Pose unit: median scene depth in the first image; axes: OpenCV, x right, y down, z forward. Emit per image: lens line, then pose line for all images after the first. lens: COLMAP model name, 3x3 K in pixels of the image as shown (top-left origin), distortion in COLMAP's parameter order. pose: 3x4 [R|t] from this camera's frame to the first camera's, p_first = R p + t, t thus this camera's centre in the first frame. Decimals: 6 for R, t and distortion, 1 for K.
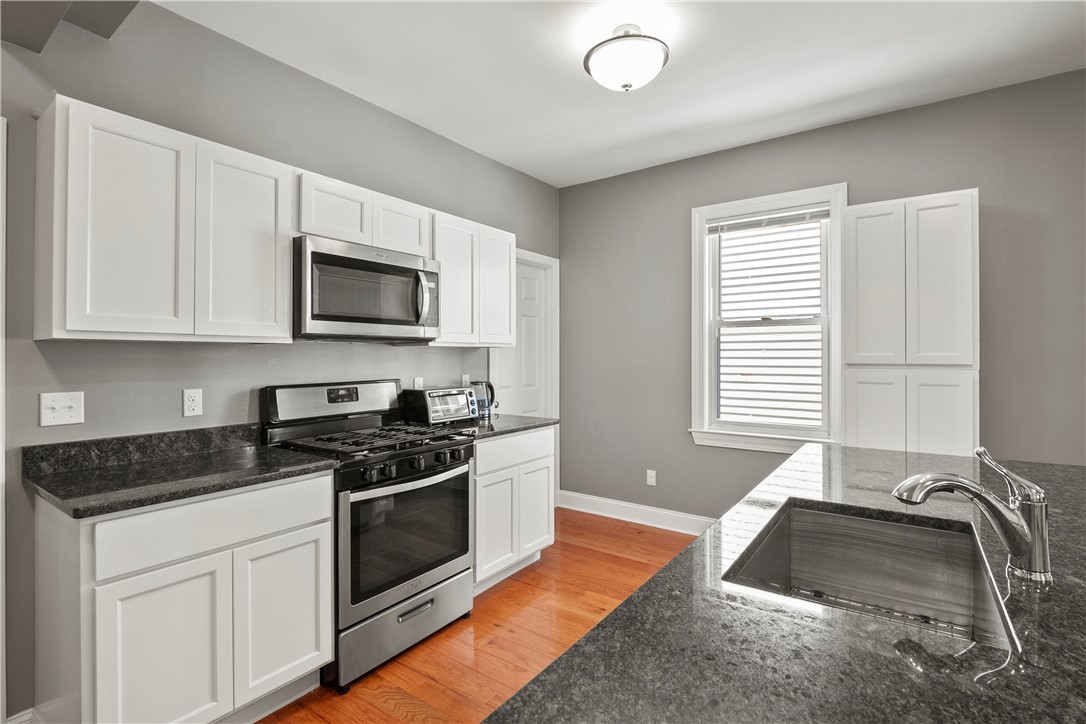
lens RADIAL K [[505.6, 0, 540.0], [0, 505.6, 351.2], [0, 0, 1]] dist [-0.015442, -0.000011]
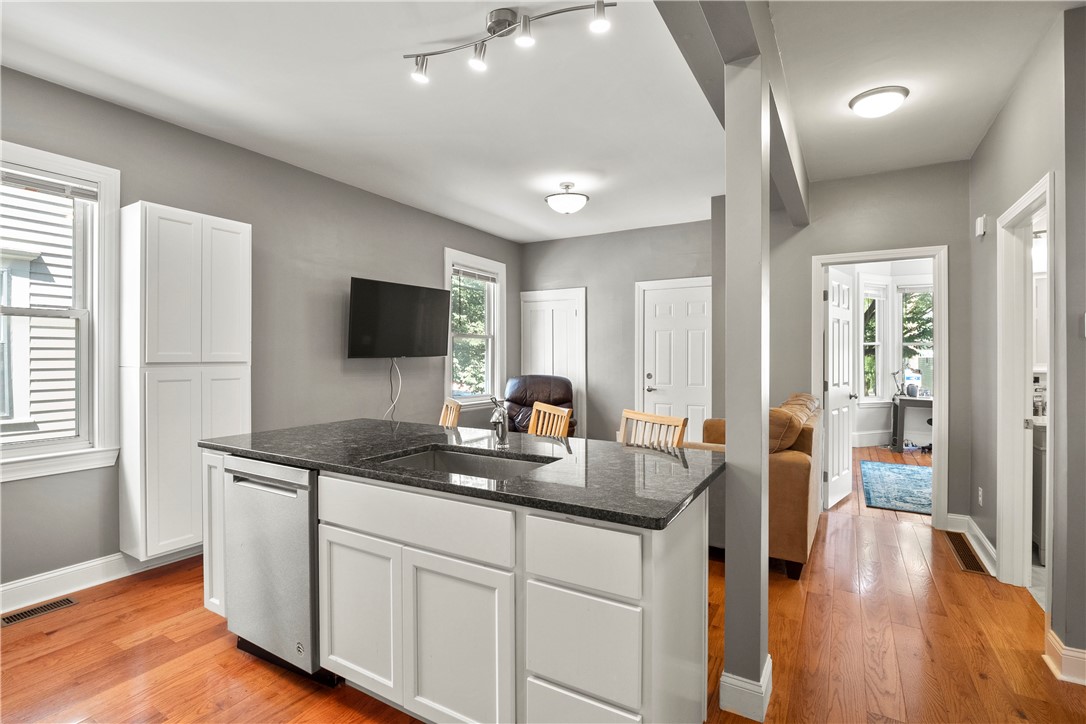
lens RADIAL K [[505.6, 0, 543.4], [0, 505.6, 359.3], [0, 0, 1]] dist [-0.015442, -0.000011]
pose [[-0.083927, -0.006983, 0.996447, -0.442592], [-0.005506, 0.999963, 0.006544, 0.007172], [-0.996457, -0.004937, -0.083963, 0.324967]]
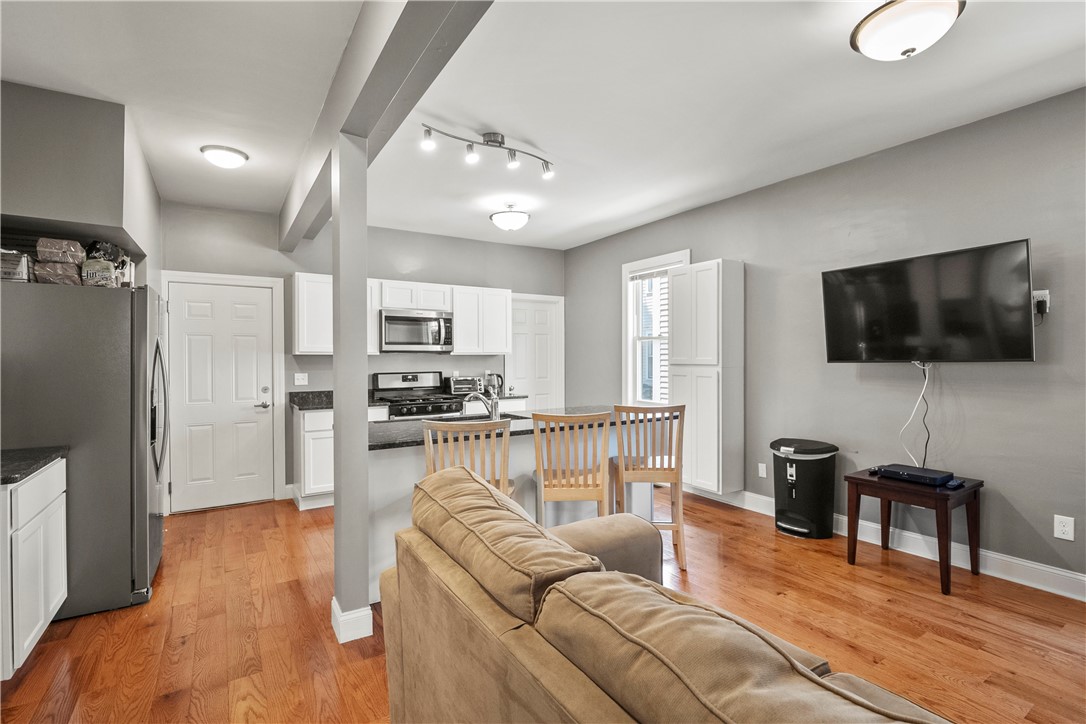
lens RADIAL K [[505.6, 0, 550.5], [0, 505.6, 360.5], [0, 0, 1]] dist [-0.015442, -0.000011]
pose [[0.931594, -0.001480, -0.363497, 0.880093], [0.005786, 0.999925, 0.010756, -0.007151], [0.363454, -0.012123, 0.931533, -0.718540]]
